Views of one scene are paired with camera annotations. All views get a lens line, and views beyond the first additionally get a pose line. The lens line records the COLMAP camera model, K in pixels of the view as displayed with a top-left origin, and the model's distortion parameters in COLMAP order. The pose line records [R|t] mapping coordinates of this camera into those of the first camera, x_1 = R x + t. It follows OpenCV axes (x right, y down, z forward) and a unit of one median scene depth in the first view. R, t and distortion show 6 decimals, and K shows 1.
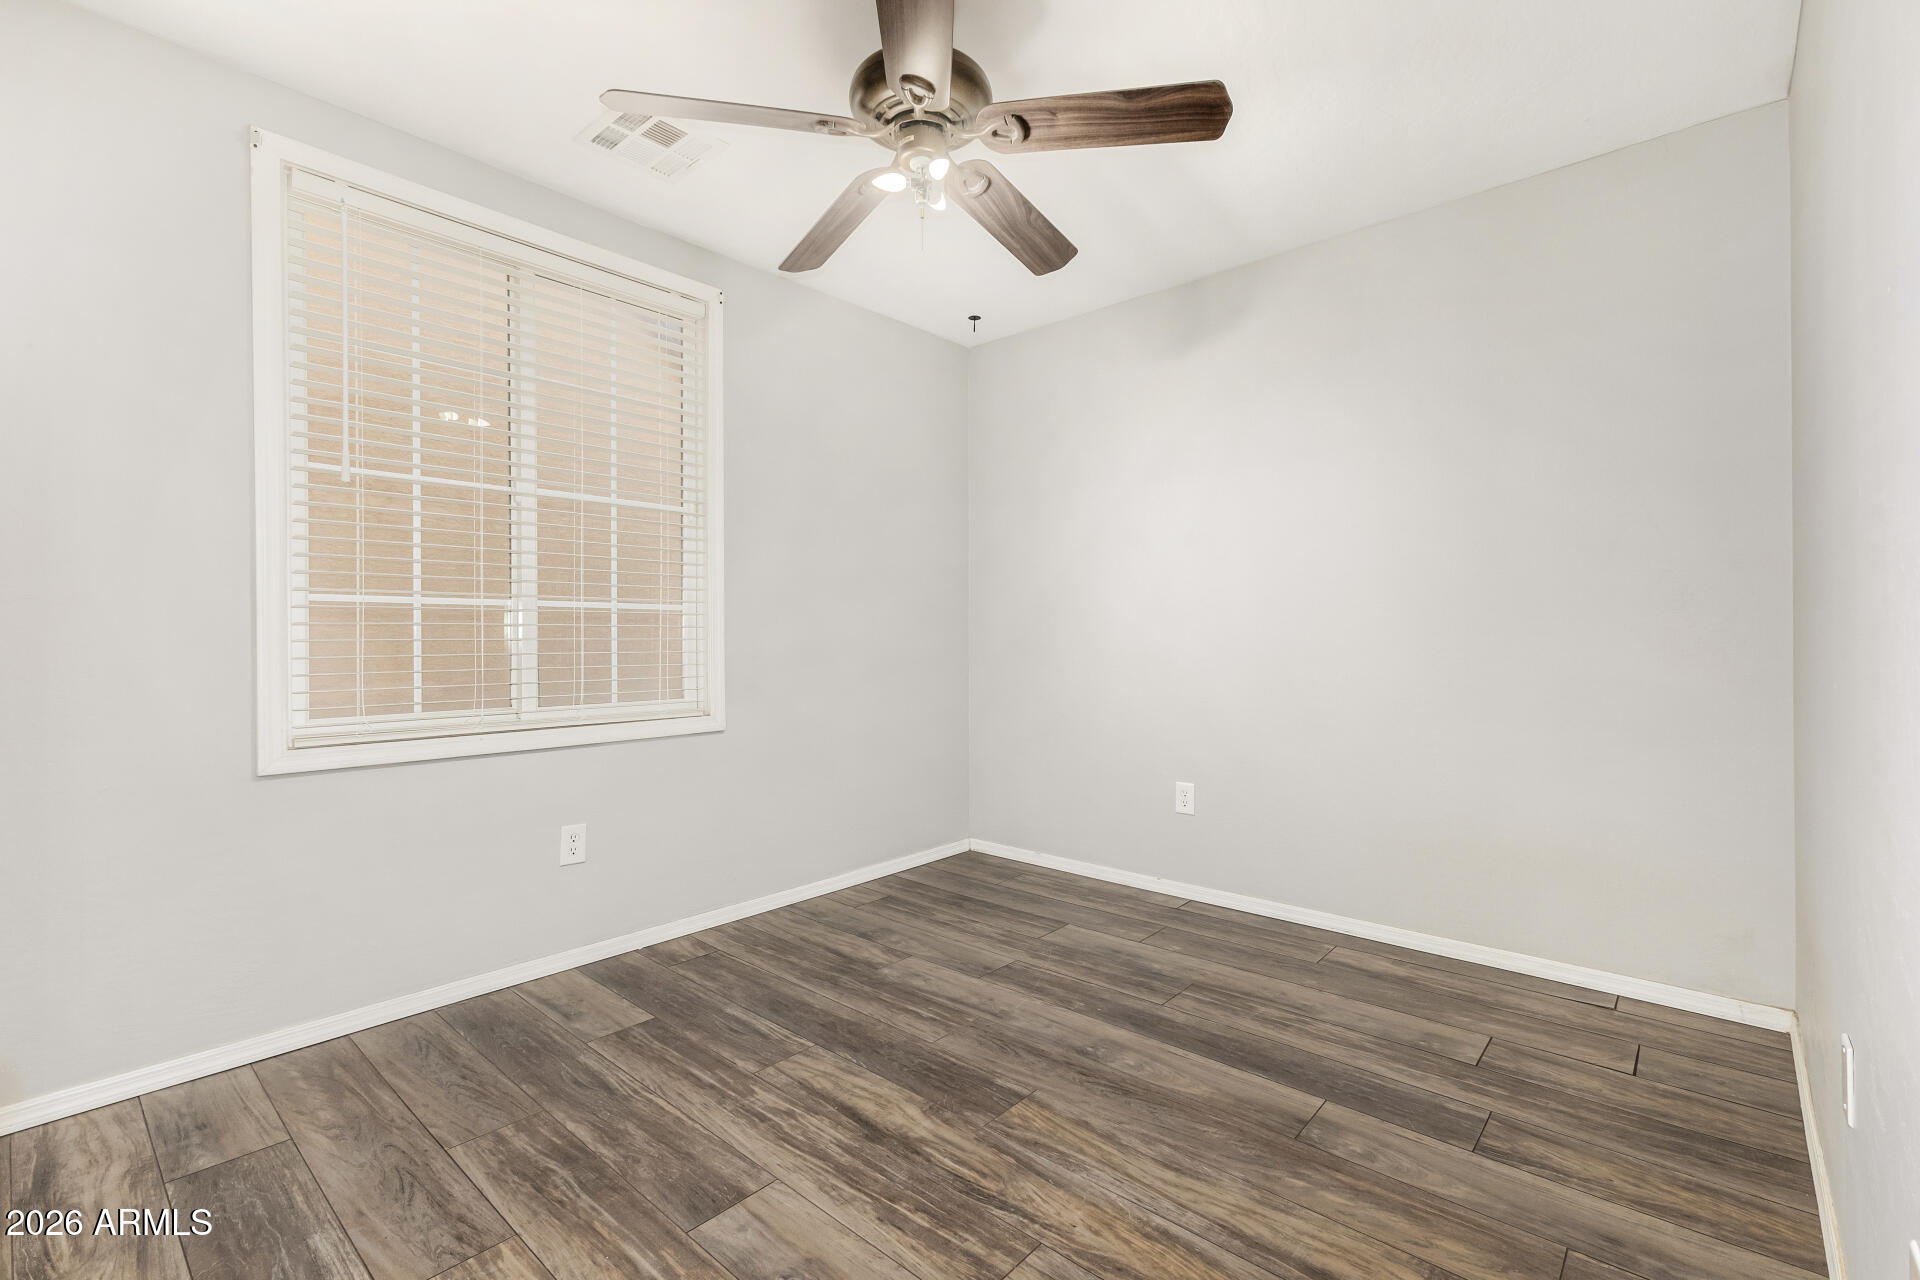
lens RADIAL K [[837.2, 0, 959.0], [0, 837.2, 638.0], [0, 0, 1]] dist [0.009546, -0.001022]
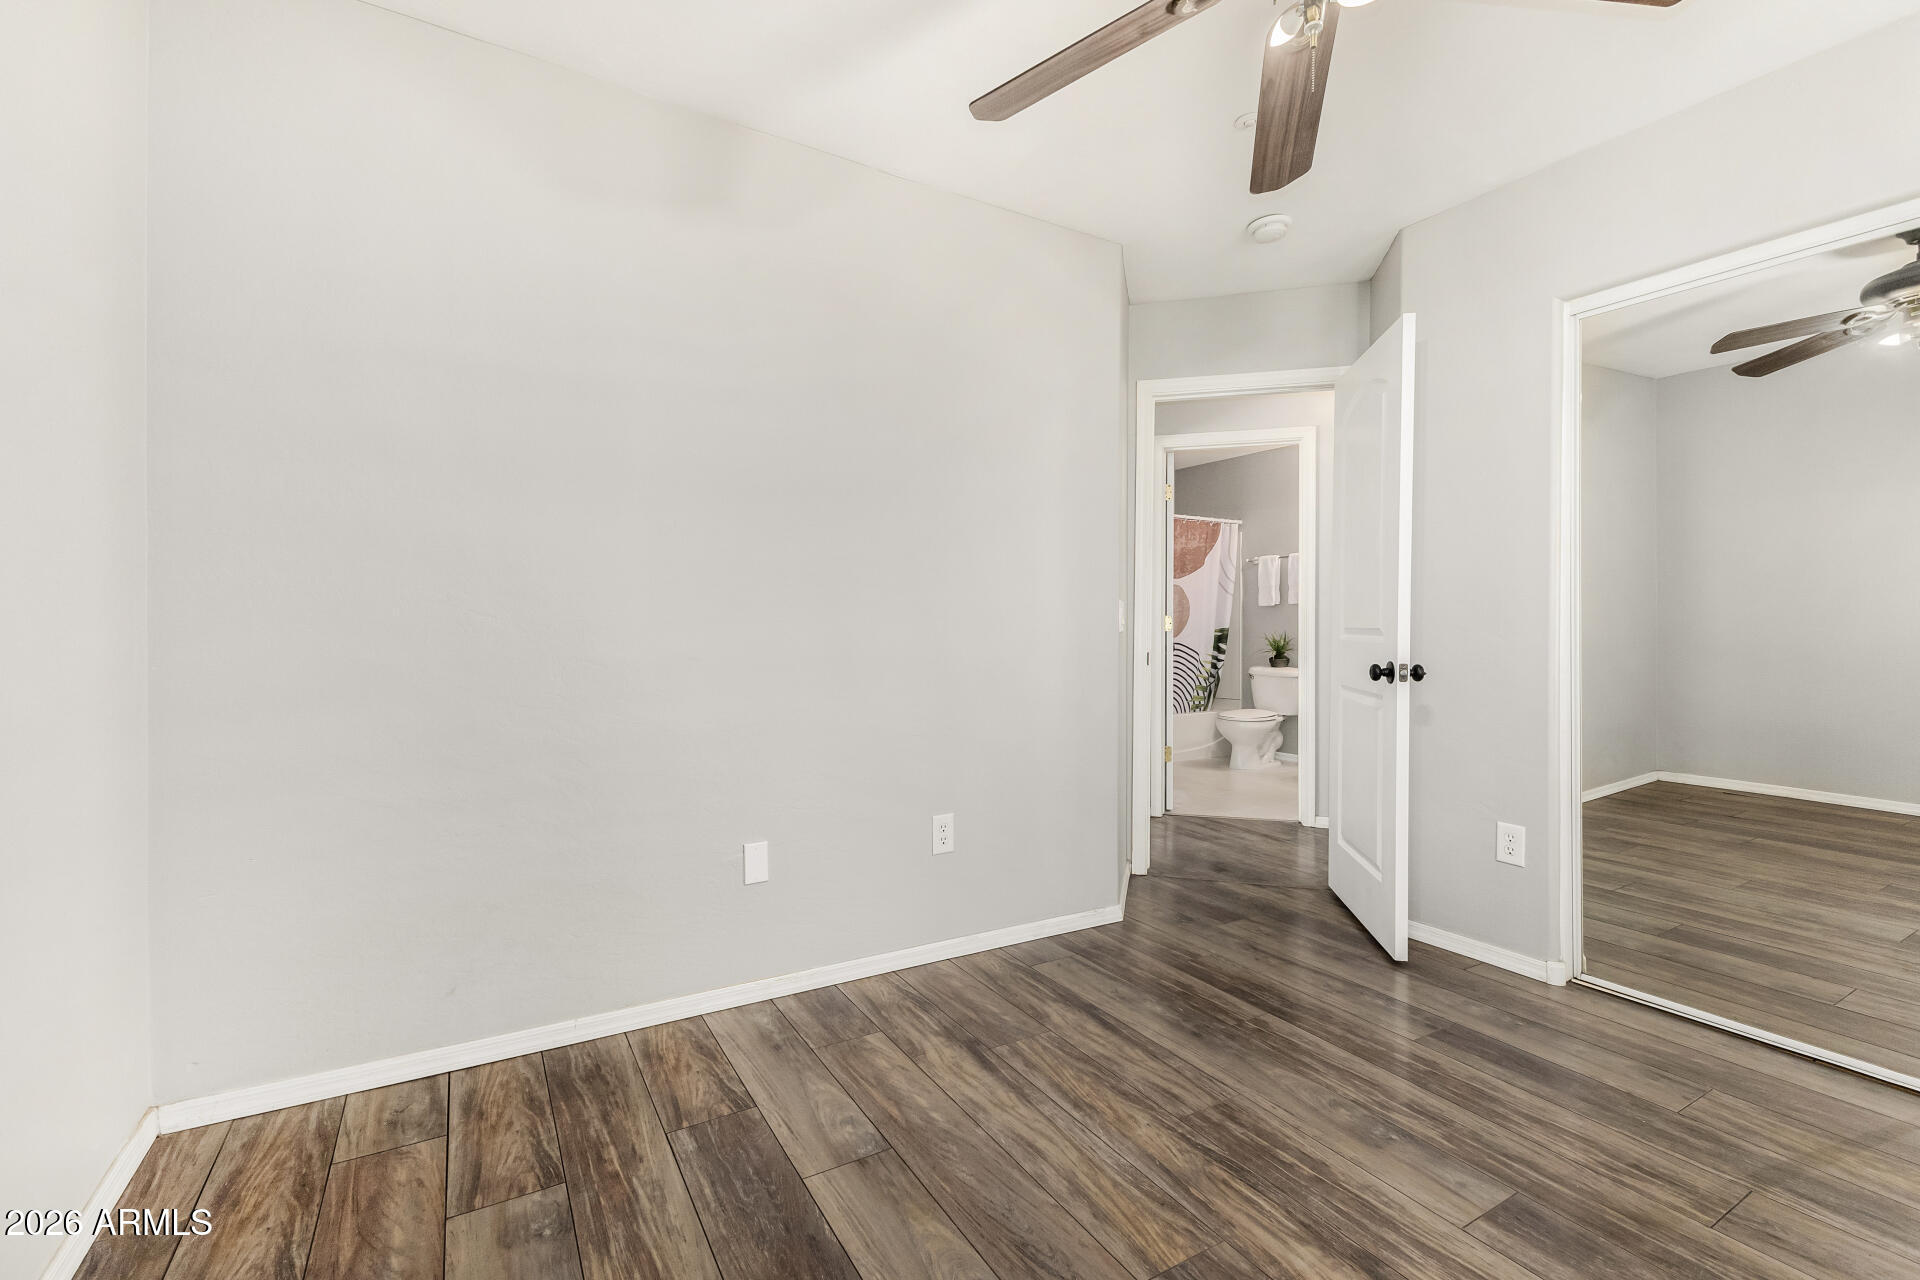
lens RADIAL K [[837.2, 0, 960.0], [0, 837.2, 631.7], [0, 0, 1]] dist [0.009546, -0.001022]
pose [[-0.955452, -0.002171, 0.295138, 0.036488], [0.000529, 0.999959, 0.009067, -0.017451], [-0.295146, 0.008819, -0.955411, 2.002724]]
